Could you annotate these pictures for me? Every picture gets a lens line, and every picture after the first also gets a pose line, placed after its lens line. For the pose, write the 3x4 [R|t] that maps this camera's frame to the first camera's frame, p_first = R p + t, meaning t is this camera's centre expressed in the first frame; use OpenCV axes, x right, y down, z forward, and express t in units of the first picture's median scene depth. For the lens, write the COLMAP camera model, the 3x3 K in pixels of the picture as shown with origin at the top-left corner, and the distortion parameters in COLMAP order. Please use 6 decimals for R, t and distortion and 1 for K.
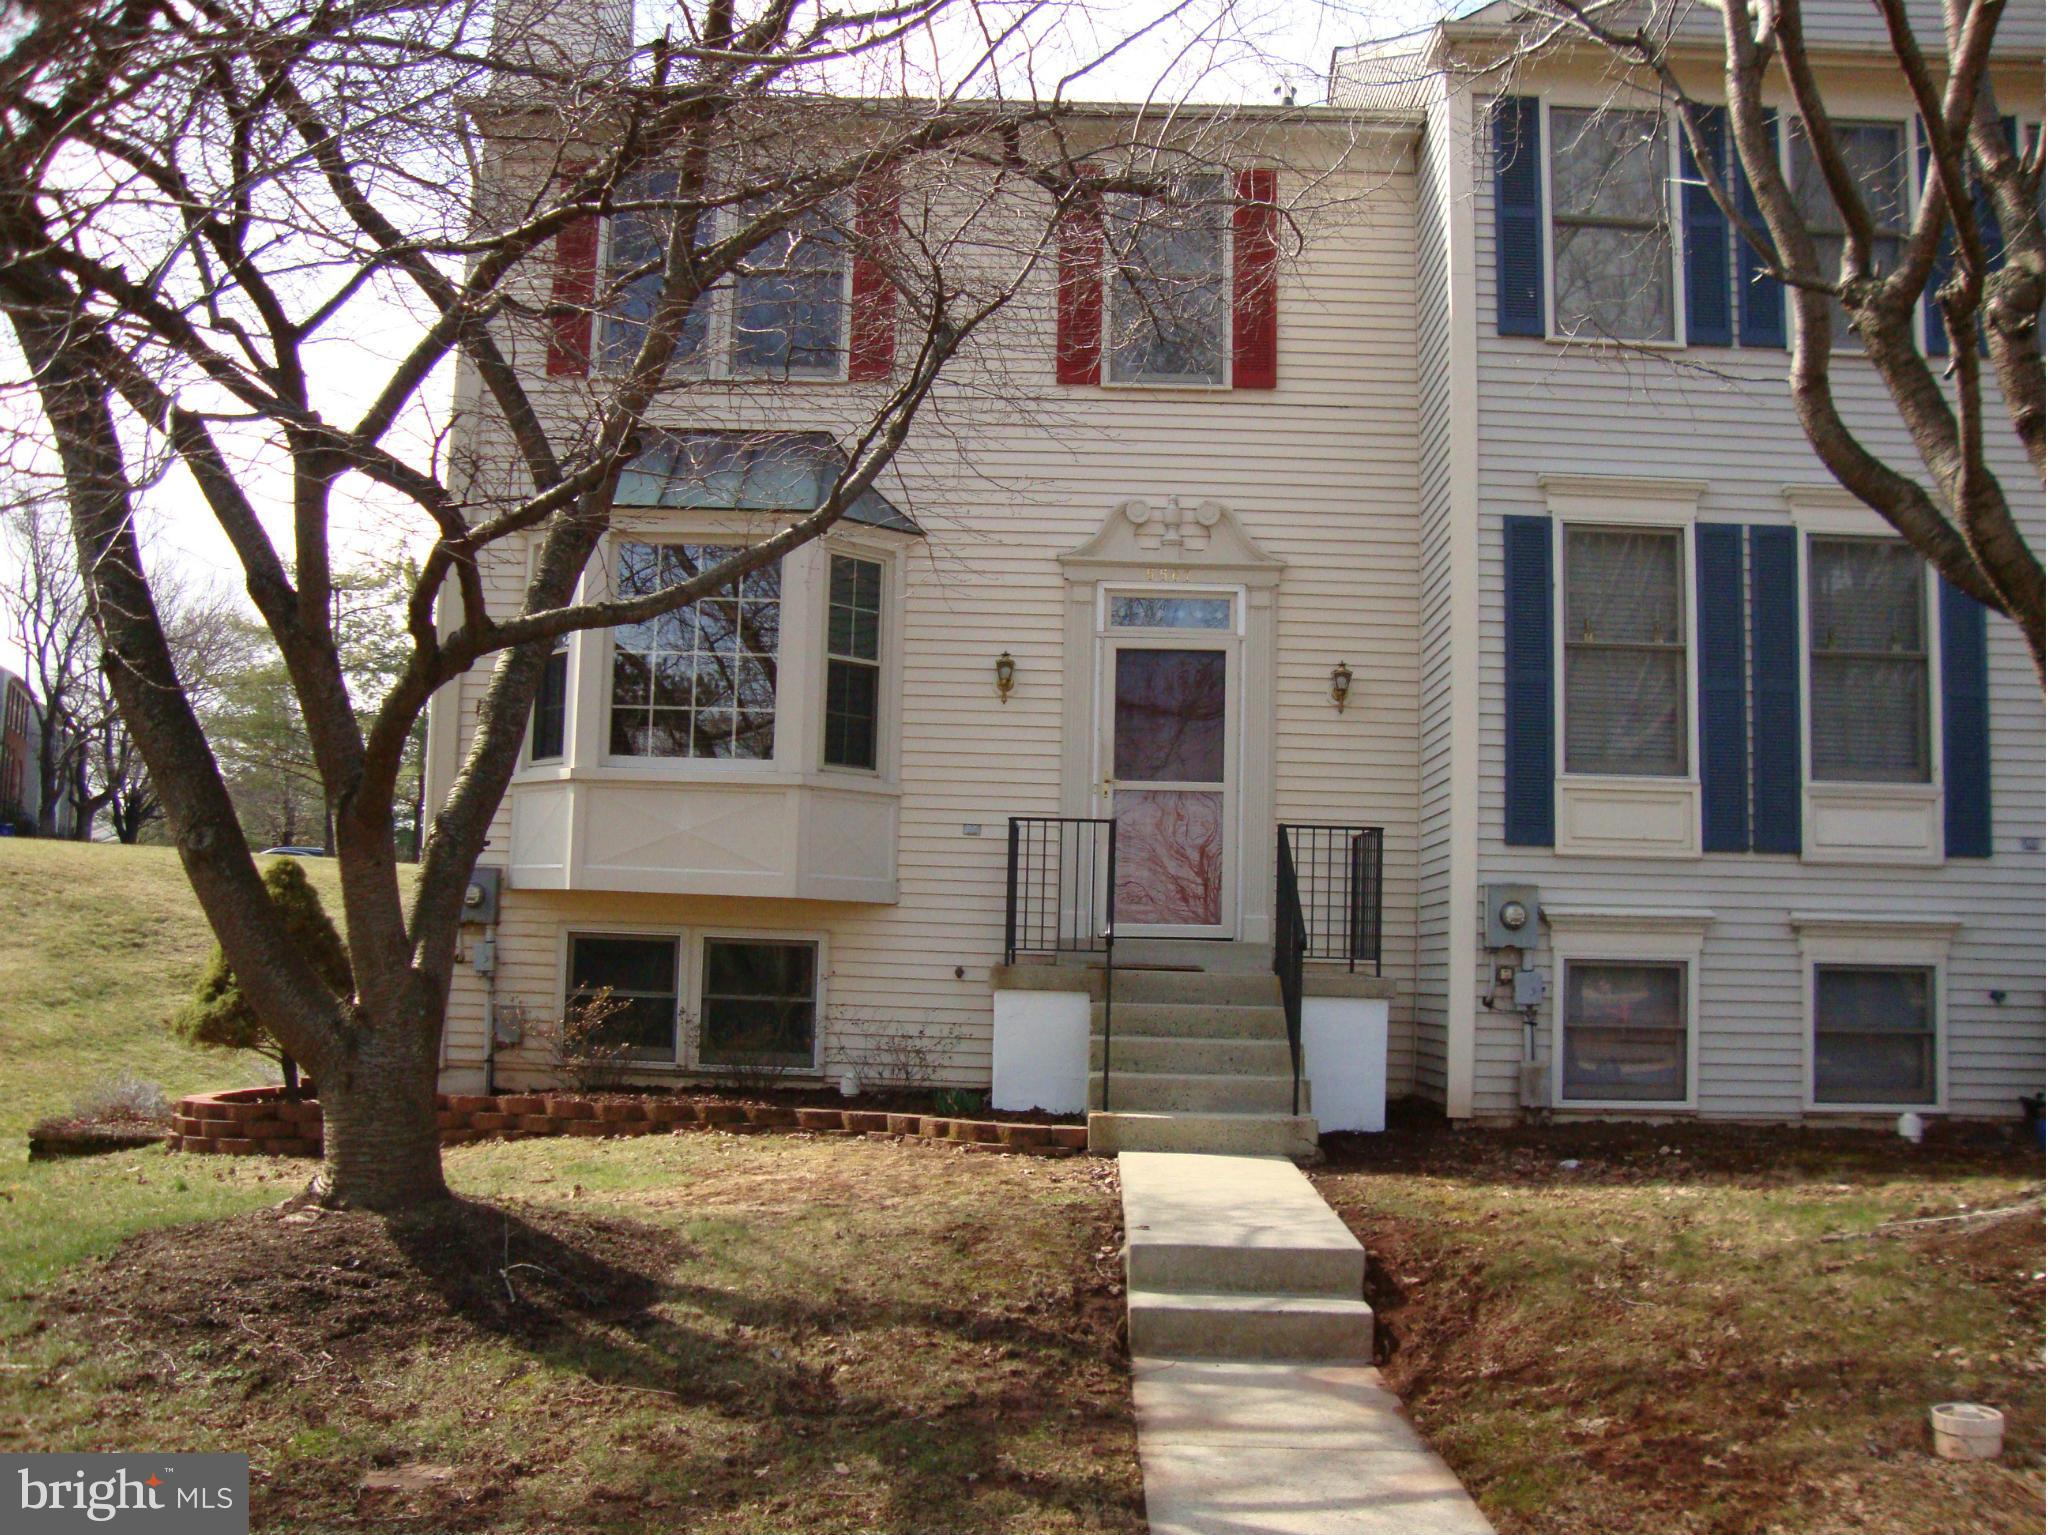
lens RADIAL K [[1814.3, 0, 1028.8], [0, 1814.3, 782.1], [0, 0, 1]] dist [-0.206672, 0.204561]
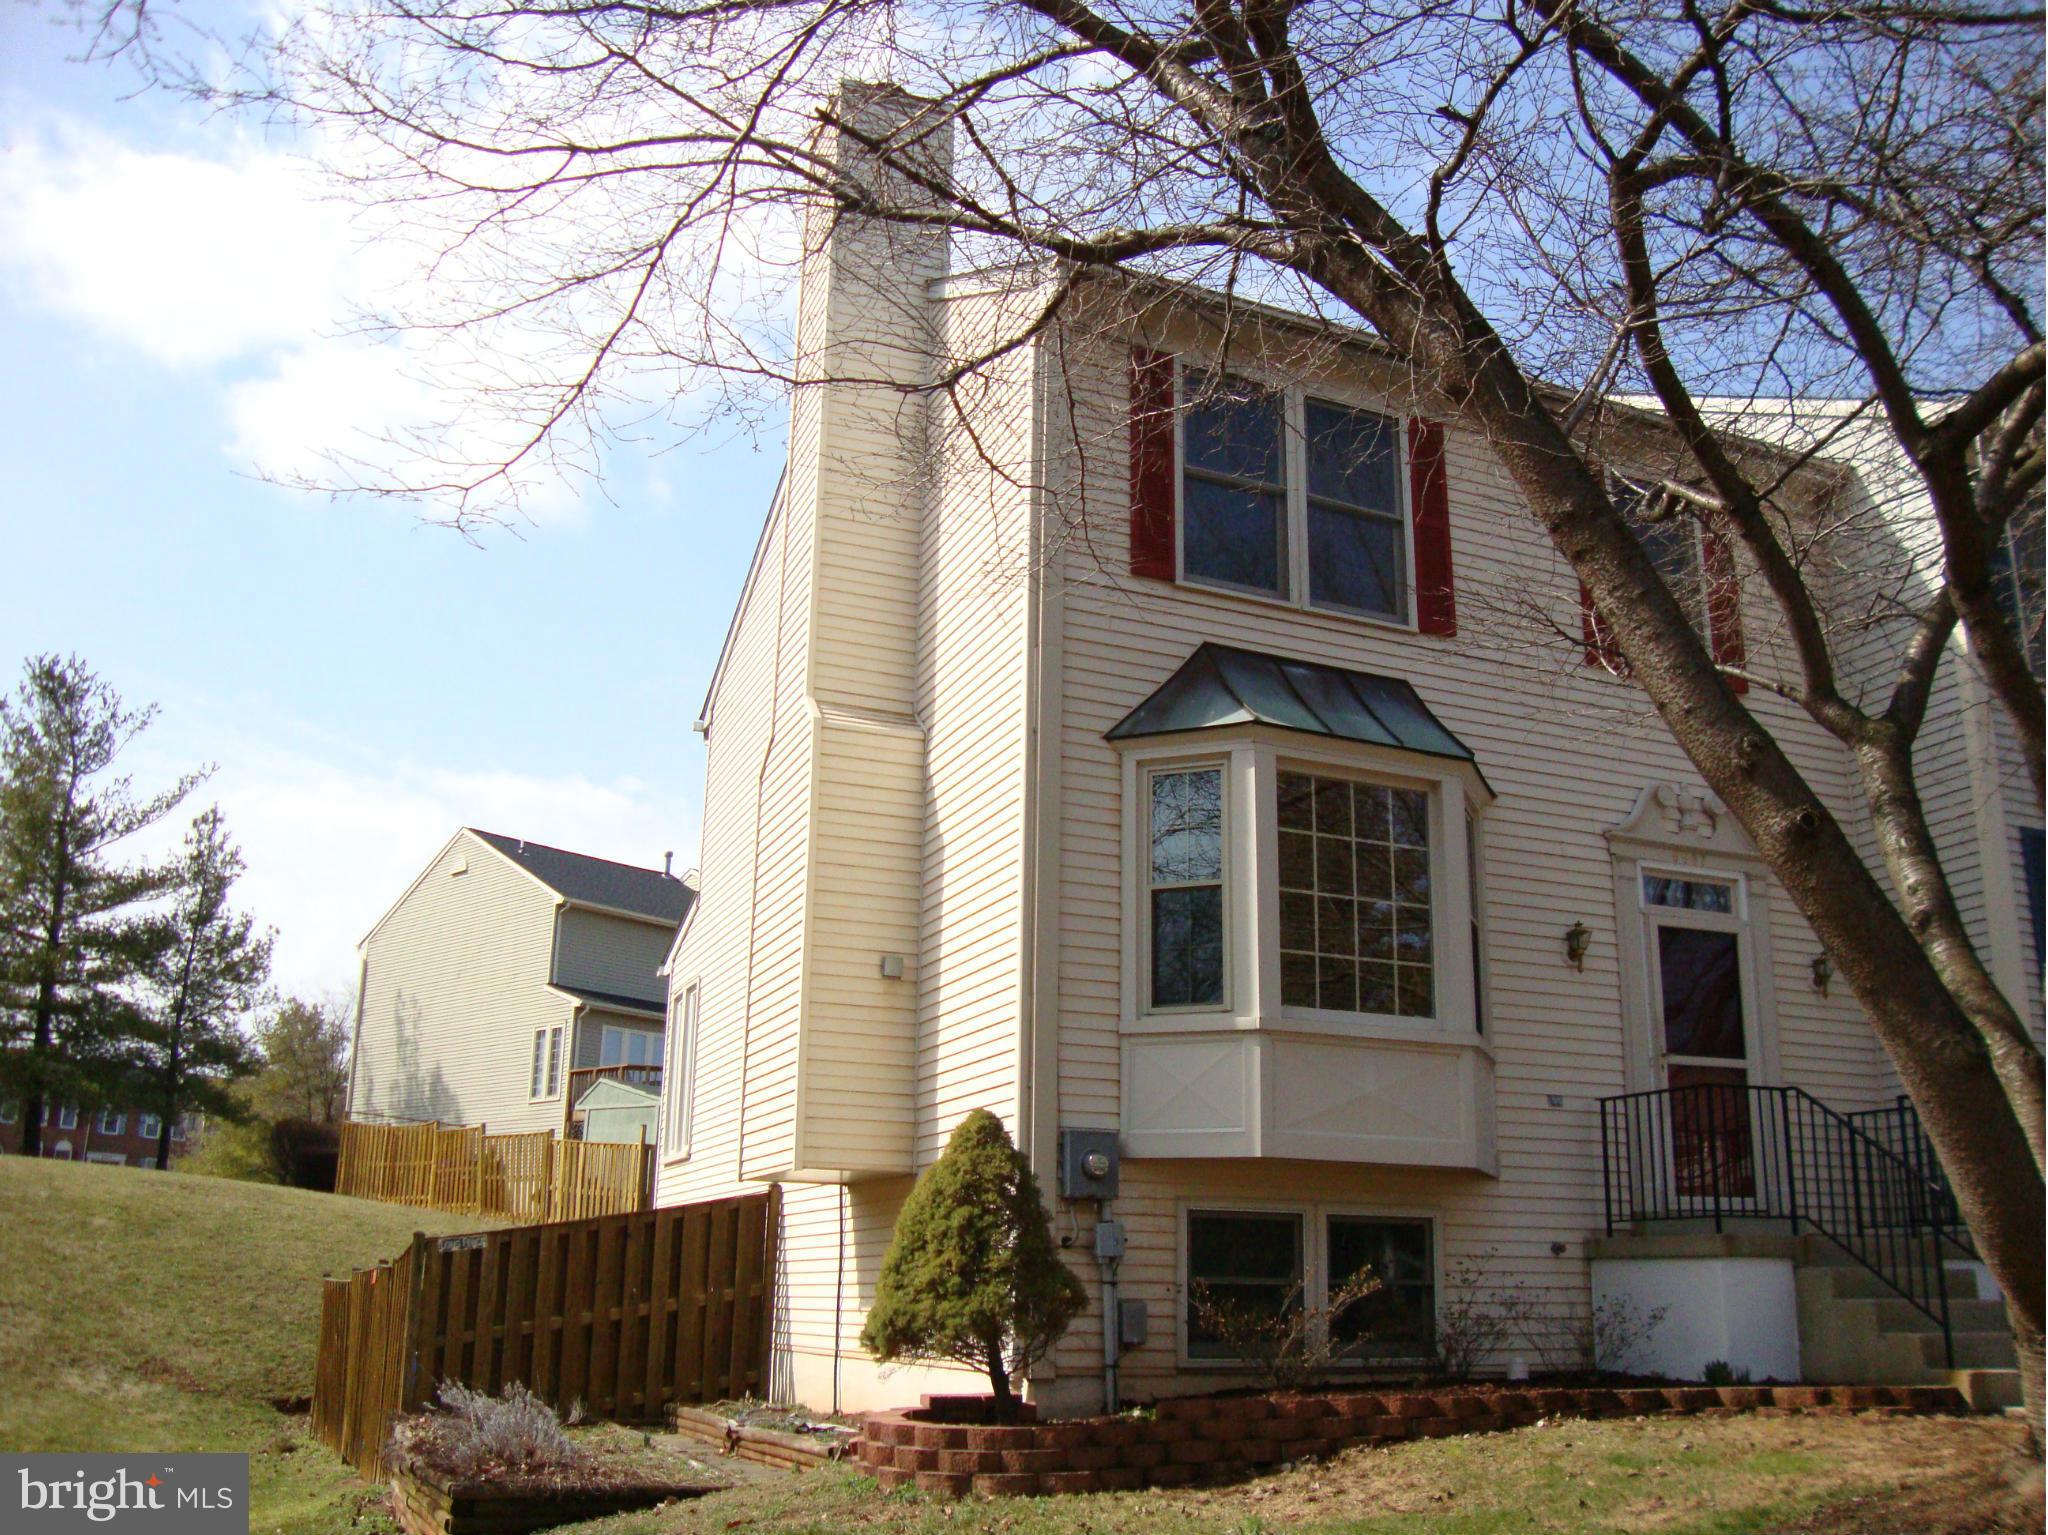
lens RADIAL K [[1814.3, 0, 1028.8], [0, 1814.3, 782.1], [0, 0, 1]] dist [-0.206672, 0.204561]
pose [[0.905676, 0.109777, 0.409512, -0.698891], [-0.041135, 0.984092, -0.172831, 0.034222], [-0.421971, 0.139683, 0.895784, 0.241326]]
